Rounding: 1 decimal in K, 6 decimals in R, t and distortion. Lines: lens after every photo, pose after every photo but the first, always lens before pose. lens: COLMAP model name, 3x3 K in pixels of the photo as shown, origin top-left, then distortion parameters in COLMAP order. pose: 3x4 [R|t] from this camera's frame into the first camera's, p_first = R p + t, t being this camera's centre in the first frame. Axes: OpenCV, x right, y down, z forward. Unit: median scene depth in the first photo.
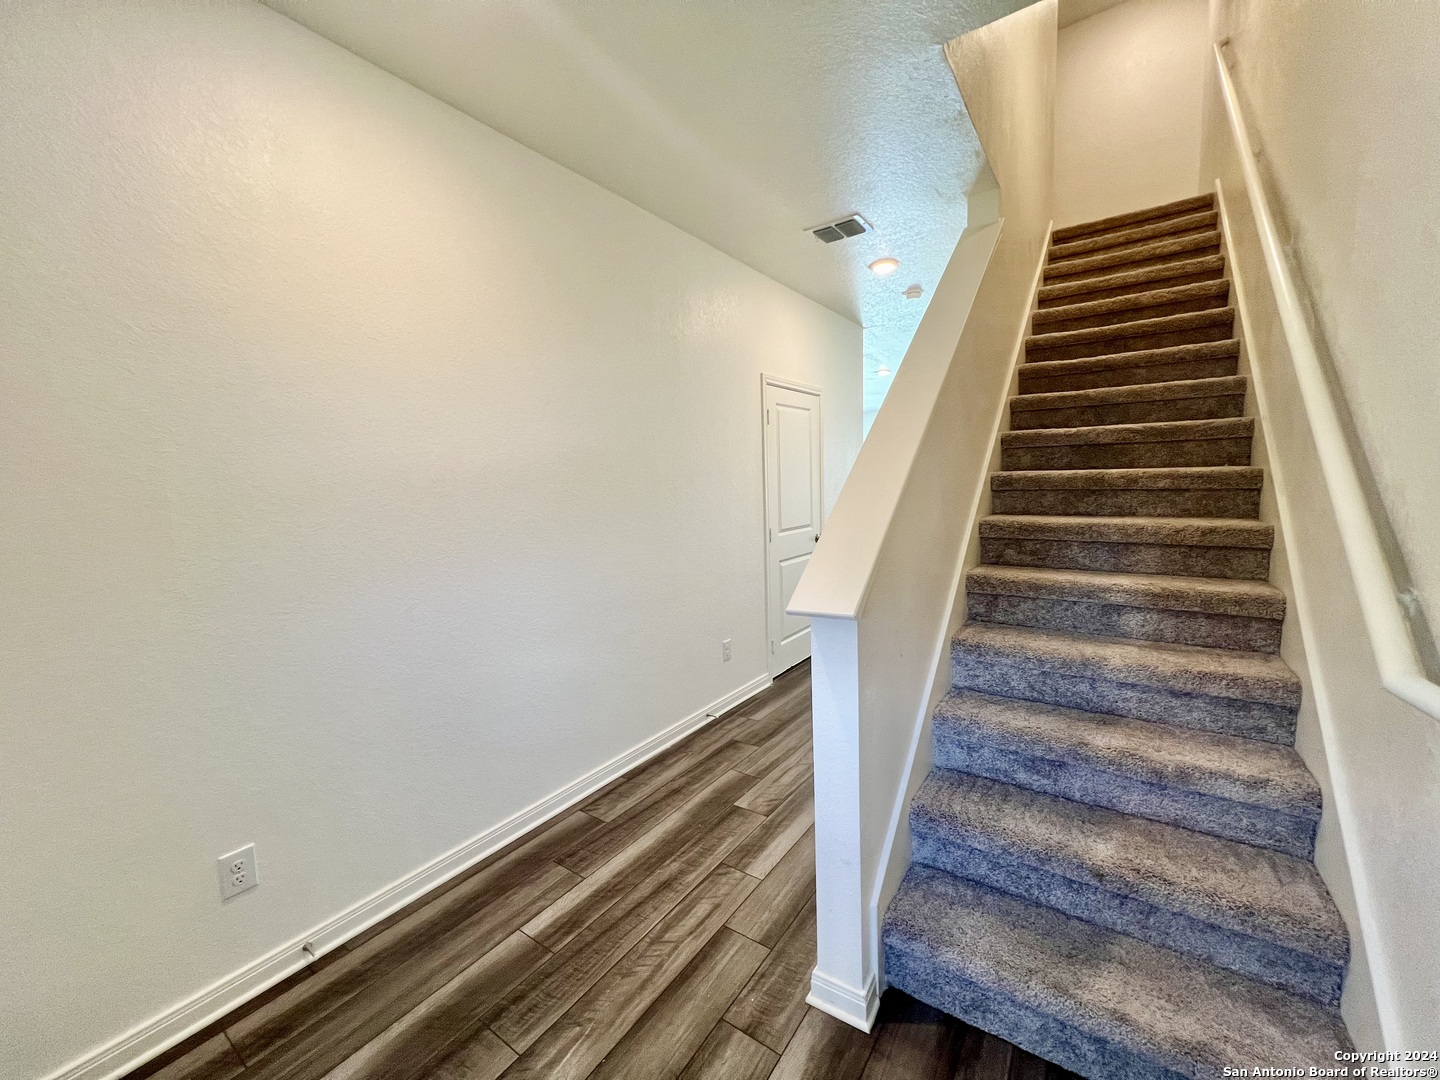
lens RADIAL K [[575.3, 0, 721.3], [0, 575.3, 544.1], [0, 0, 1]] dist [-0.000853, 0.000880]
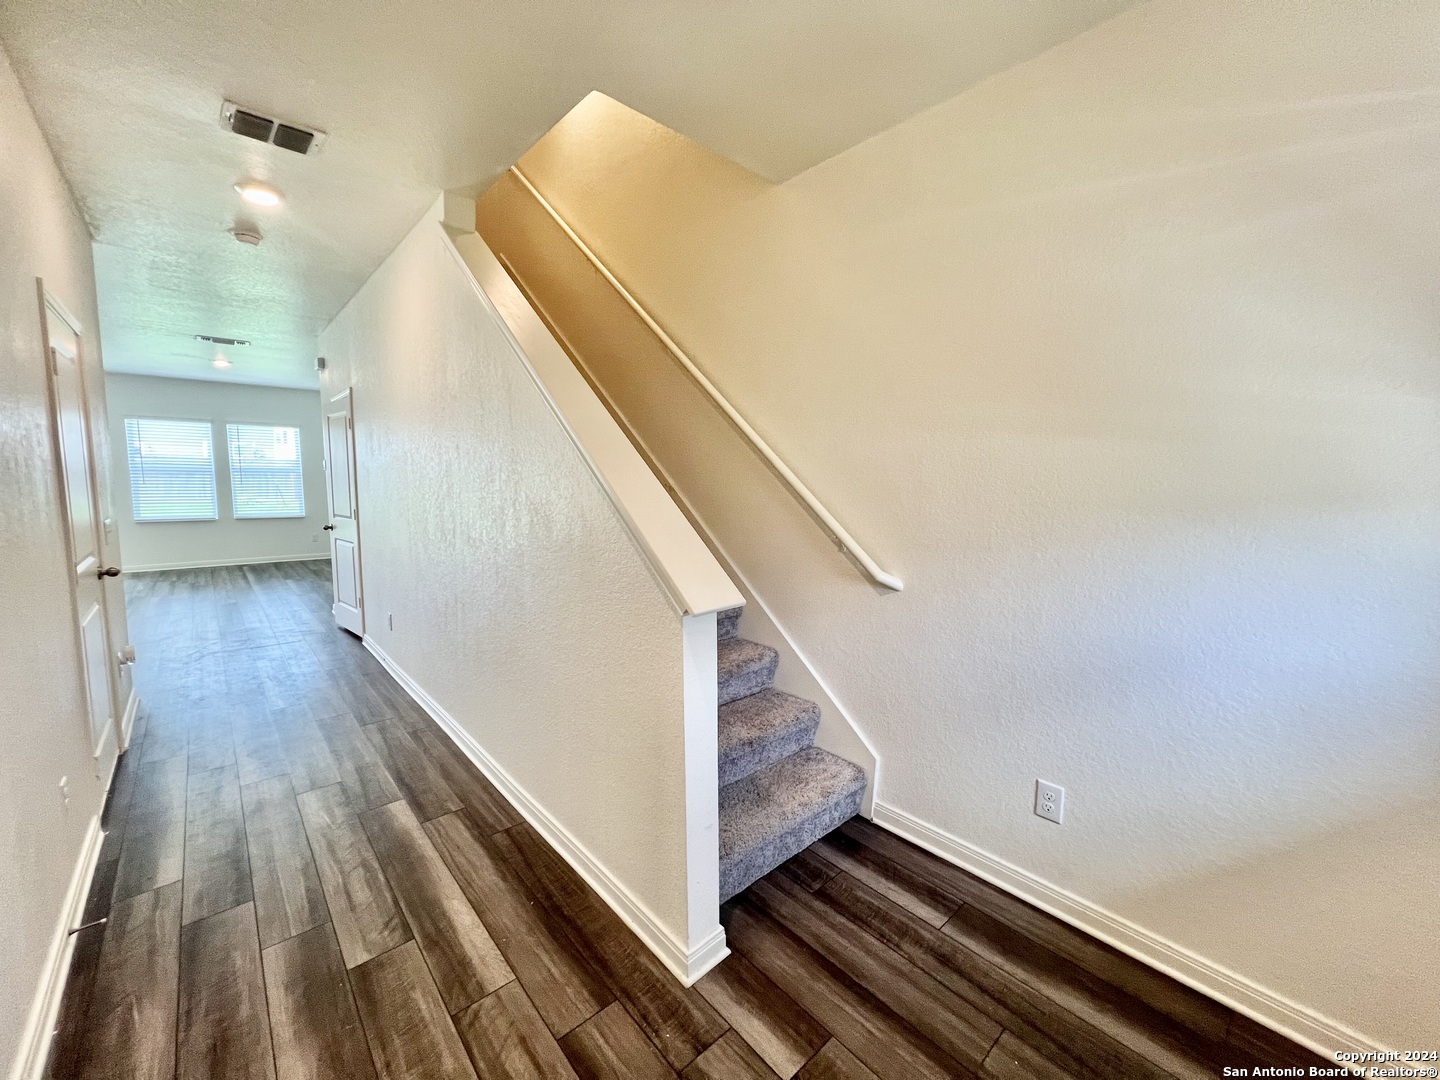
lens RADIAL K [[575.3, 0, 715.6], [0, 575.3, 541.3], [0, 0, 1]] dist [-0.000853, 0.000880]
pose [[0.232531, -0.085056, 0.968863, -0.580511], [0.087584, 0.993952, 0.066238, -0.054408], [-0.968637, 0.069455, 0.238574, 0.480044]]
